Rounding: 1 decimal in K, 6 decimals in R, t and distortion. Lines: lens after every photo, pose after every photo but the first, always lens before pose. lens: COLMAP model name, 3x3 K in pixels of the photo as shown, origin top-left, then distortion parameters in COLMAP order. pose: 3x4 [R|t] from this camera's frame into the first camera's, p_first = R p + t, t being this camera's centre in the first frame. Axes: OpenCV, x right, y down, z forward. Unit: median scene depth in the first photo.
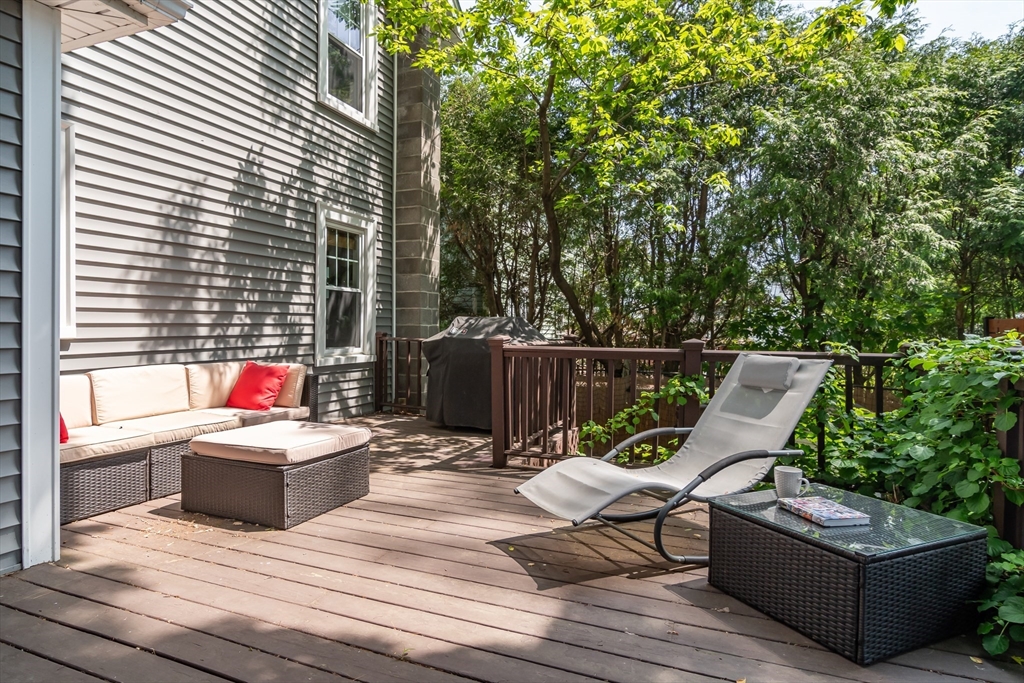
lens RADIAL K [[589.7, 0, 508.5], [0, 589.7, 335.2], [0, 0, 1]] dist [-0.008125, 0.003228]
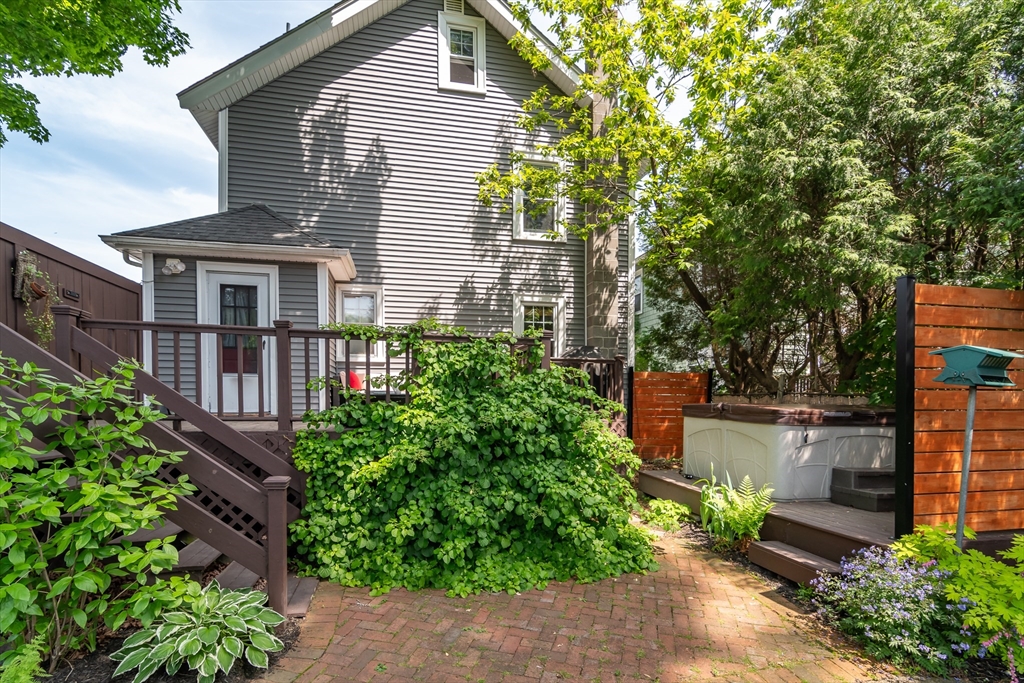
lens RADIAL K [[499.6, 0, 499.3], [0, 499.6, 413.0], [0, 0, 1]] dist [-0.000639, 0.001542]
pose [[0.565007, 0.018417, -0.824881, 0.983086], [-0.004824, 0.999808, 0.019018, 0.125909], [0.825072, -0.006766, 0.564987, 0.066468]]
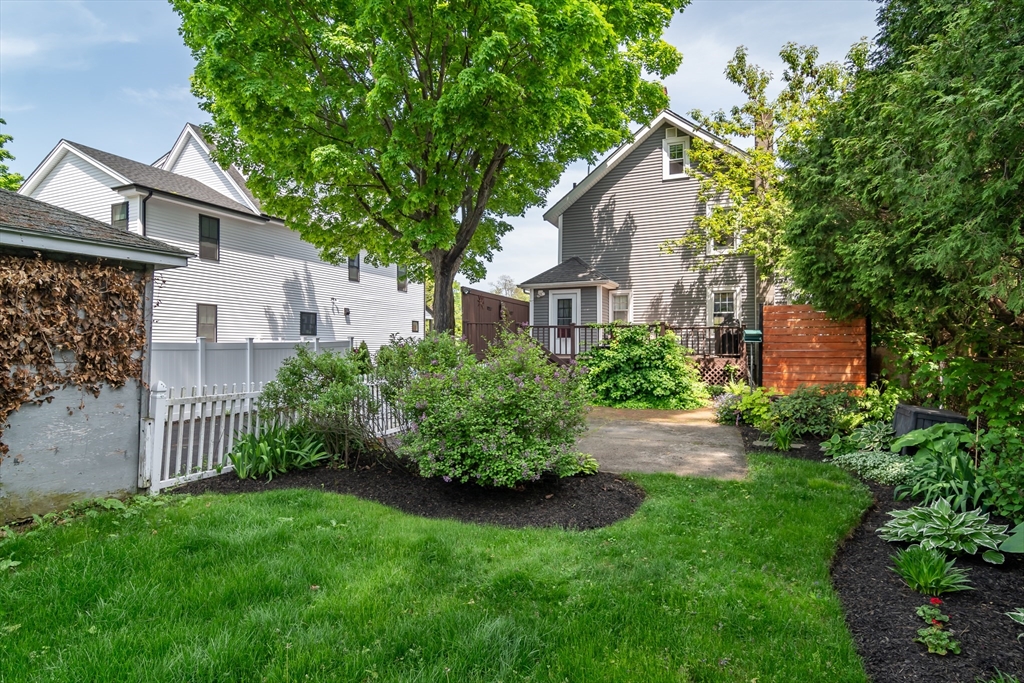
lens RADIAL K [[589.7, 0, 512.1], [0, 589.7, 346.2], [0, 0, 1]] dist [-0.008125, 0.003228]
pose [[-0.005375, -0.014223, -0.999884, 2.948484], [-0.006112, 0.999881, -0.014190, 0.153179], [0.999967, 0.006035, -0.005462, -0.043043]]
